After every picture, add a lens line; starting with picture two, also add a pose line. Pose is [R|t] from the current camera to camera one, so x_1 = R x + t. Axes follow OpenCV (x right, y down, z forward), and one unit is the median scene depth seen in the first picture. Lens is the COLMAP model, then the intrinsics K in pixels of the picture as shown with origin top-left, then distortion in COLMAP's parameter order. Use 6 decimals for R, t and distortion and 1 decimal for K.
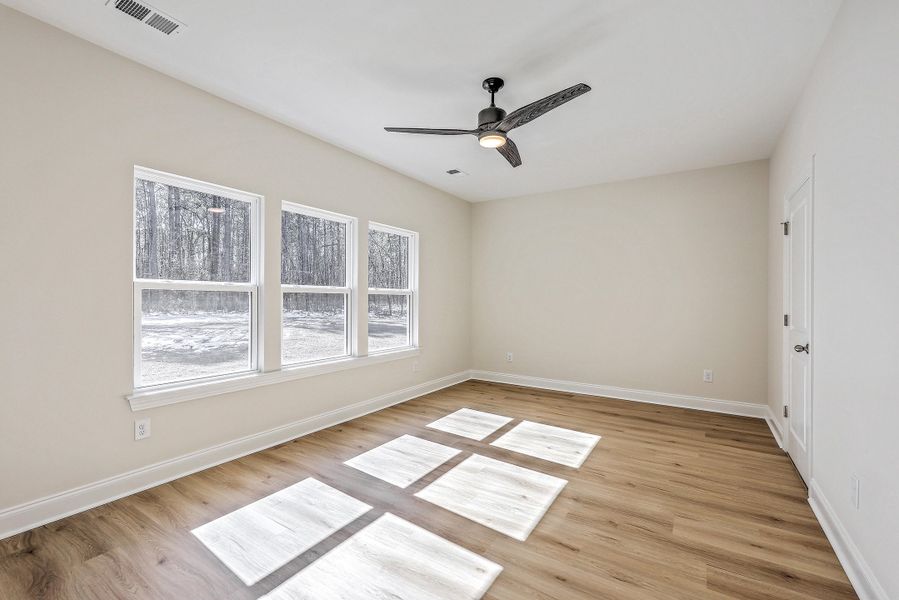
lens RADIAL K [[397.1, 0, 451.2], [0, 397.1, 297.2], [0, 0, 1]] dist [-0.000024, -0.000111]
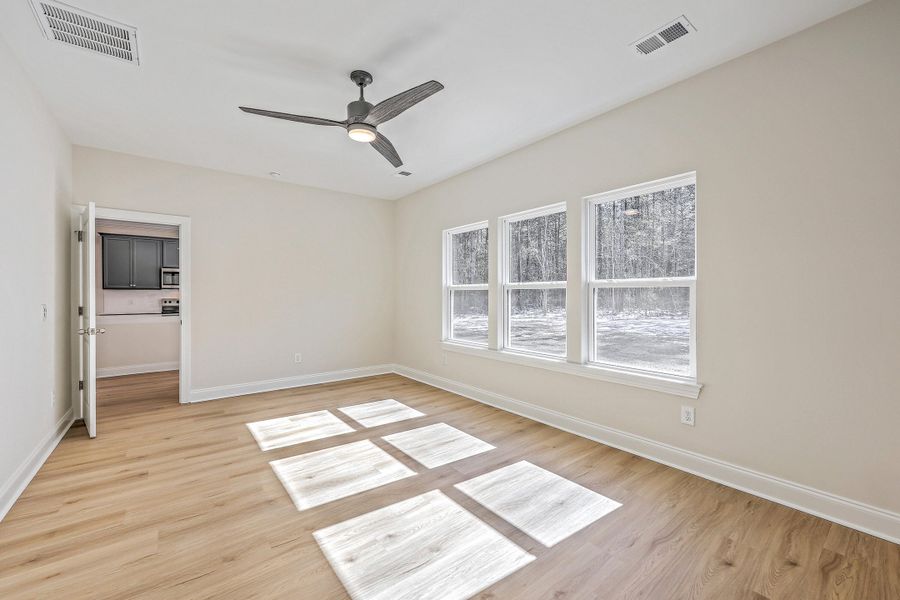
lens RADIAL K [[365.2, 0, 448.9], [0, 365.2, 296.0], [0, 0, 1]] dist [0.001814, 0.000409]
pose [[-0.338400, 0.000134, -0.941002, 0.779926], [0.006305, 0.999978, -0.002125, 0.009295], [0.940981, -0.006652, -0.338393, 1.330913]]
